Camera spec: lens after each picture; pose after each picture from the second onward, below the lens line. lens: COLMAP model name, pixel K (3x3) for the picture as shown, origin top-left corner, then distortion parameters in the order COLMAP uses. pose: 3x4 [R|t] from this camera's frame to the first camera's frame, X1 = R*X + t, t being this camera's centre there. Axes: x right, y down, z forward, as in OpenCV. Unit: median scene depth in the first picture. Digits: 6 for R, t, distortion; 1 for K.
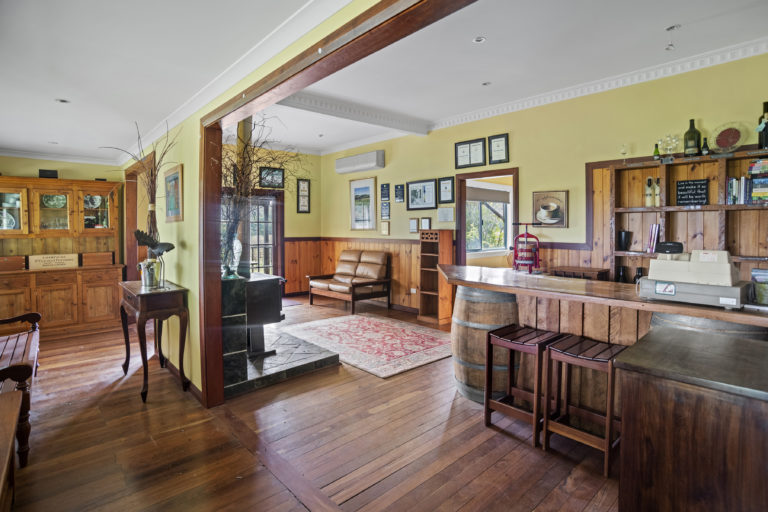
lens RADIAL K [[402.3, 0, 384.7], [0, 402.3, 230.9], [0, 0, 1]] dist [-0.094417, 0.044036]
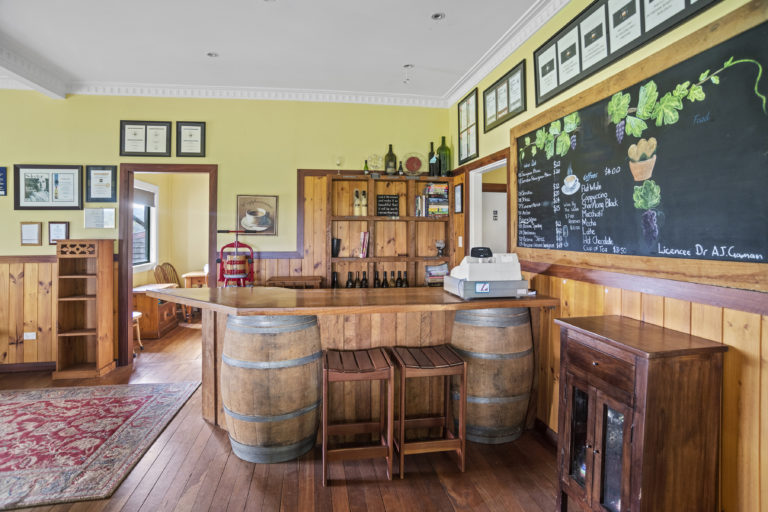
lens RADIAL K [[402.3, 0, 384.7], [0, 402.3, 230.9], [0, 0, 1]] dist [-0.094417, 0.044036]
pose [[0.530166, 0.003127, 0.847888, -0.203789], [0.012273, 0.999860, -0.011361, -0.005416], [-0.847805, 0.016429, 0.530054, 0.275836]]
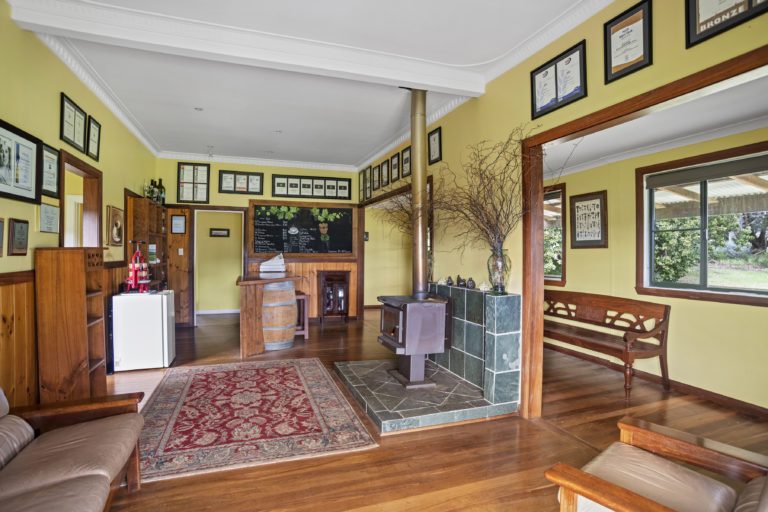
lens RADIAL K [[408.1, 0, 384.0], [0, 408.1, 256.0], [0, 0, 1]] dist [0.000484, 0.046167]
pose [[-0.924754, -0.006891, 0.380504, -0.572192], [0.001513, 0.999762, 0.021783, -0.004636], [-0.380563, 0.020720, -0.924523, 1.703460]]
